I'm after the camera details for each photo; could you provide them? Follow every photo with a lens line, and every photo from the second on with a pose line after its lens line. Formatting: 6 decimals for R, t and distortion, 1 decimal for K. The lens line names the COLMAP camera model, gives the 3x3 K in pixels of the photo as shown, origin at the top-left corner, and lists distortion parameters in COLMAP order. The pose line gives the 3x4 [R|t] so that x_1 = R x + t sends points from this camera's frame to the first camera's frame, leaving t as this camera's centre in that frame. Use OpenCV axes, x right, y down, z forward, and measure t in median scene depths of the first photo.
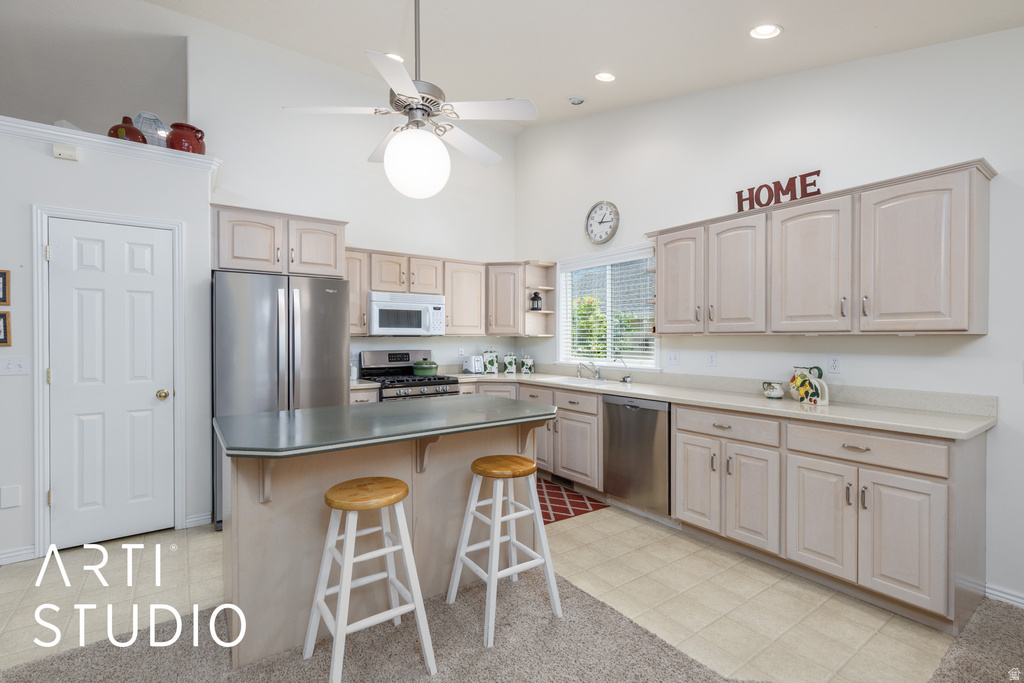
lens RADIAL K [[465.3, 0, 492.8], [0, 465.3, 341.1], [0, 0, 1]] dist [0.007599, -0.000591]
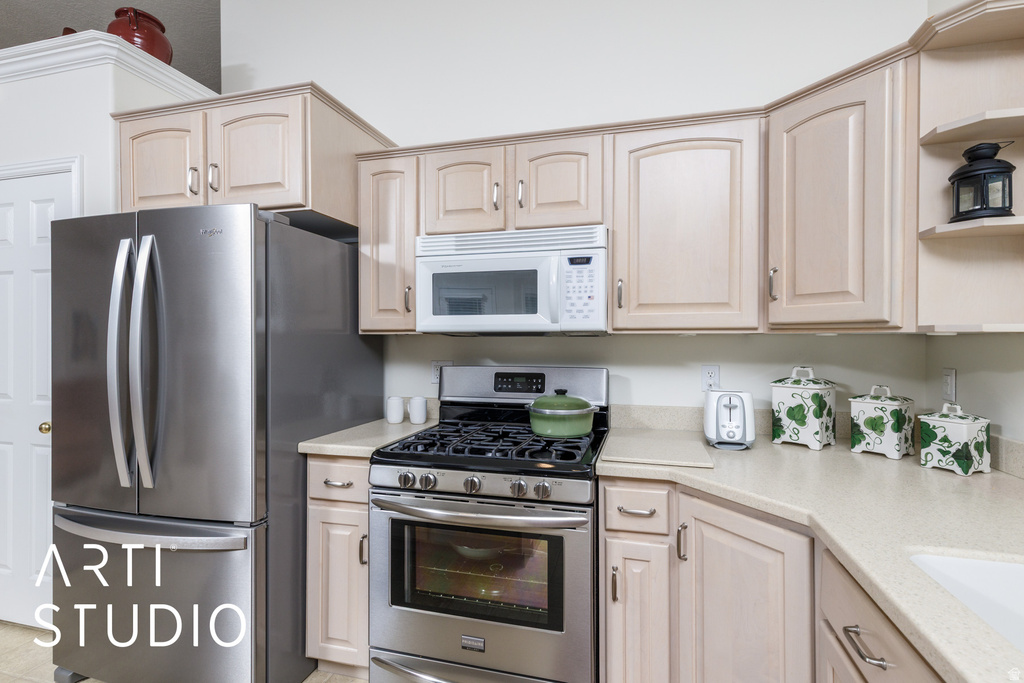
lens RADIAL K [[465.3, 0, 509.1], [0, 465.3, 339.9], [0, 0, 1]] dist [0.007599, -0.000591]
pose [[0.647463, -0.001083, -0.762096, 0.164748], [-0.004969, 0.999972, -0.005643, -0.004216], [0.762081, 0.007441, 0.647439, 0.904256]]
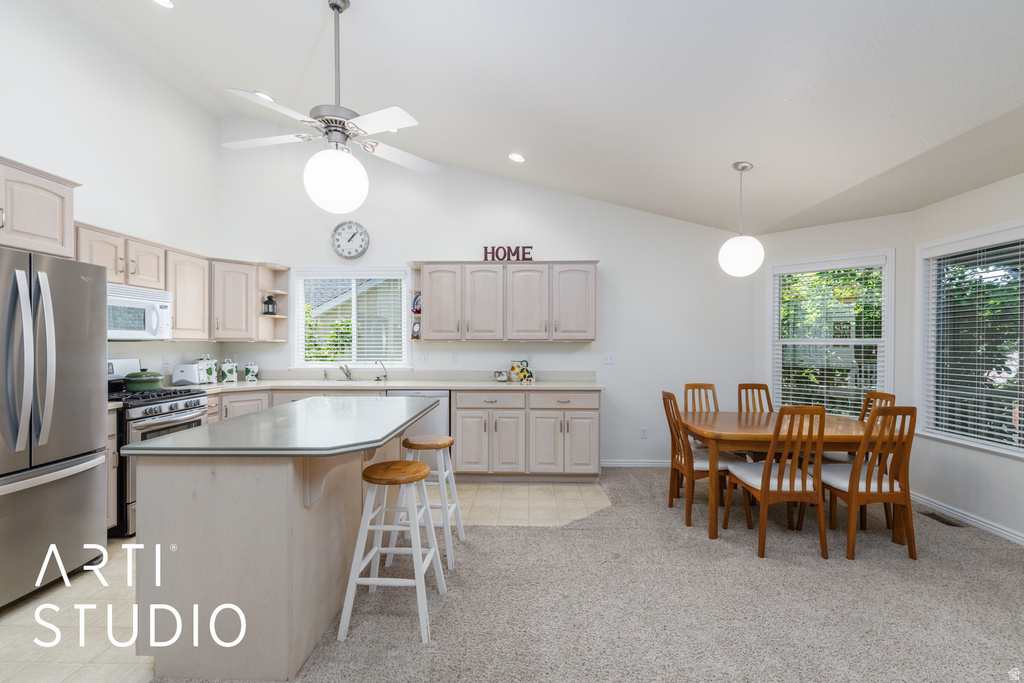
lens RADIAL K [[465.3, 0, 513.7], [0, 465.3, 345.0], [0, 0, 1]] dist [0.007599, -0.000591]
pose [[0.596522, -0.001898, 0.802595, -0.523338], [0.004492, 0.999989, -0.000974, 0.000316], [-0.802584, 0.004186, 0.596524, 0.020979]]
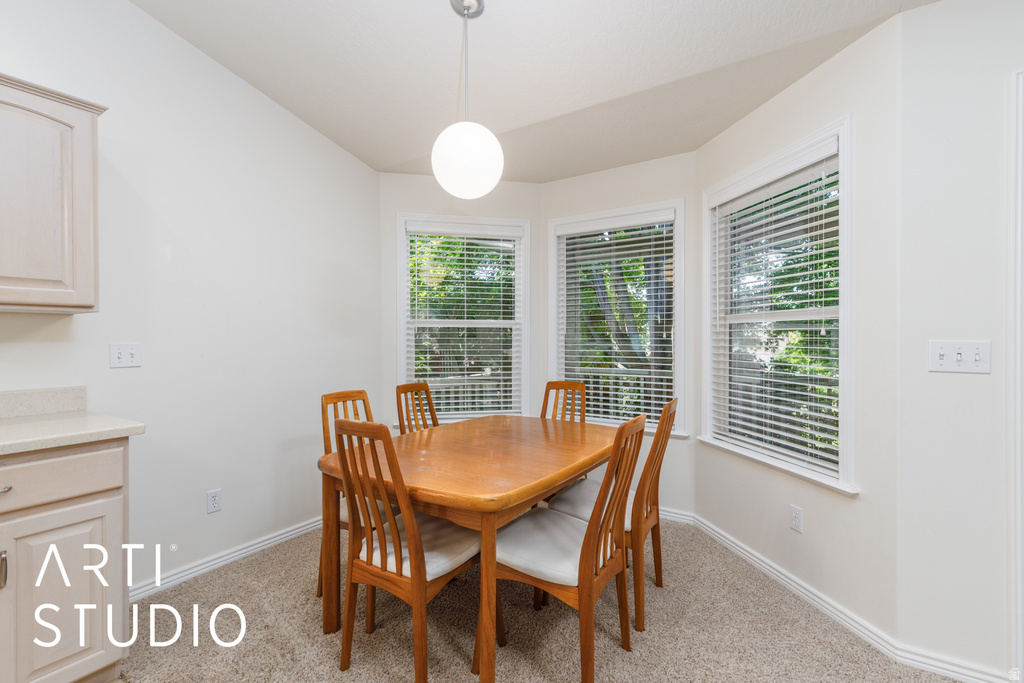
lens RADIAL K [[465.3, 0, 511.8], [0, 465.3, 338.0], [0, 0, 1]] dist [0.007599, -0.000591]
pose [[-0.366810, -0.012161, 0.930217, -0.019778], [0.002248, 0.999900, 0.013958, 0.012567], [-0.930293, 0.007212, -0.366746, 0.358273]]
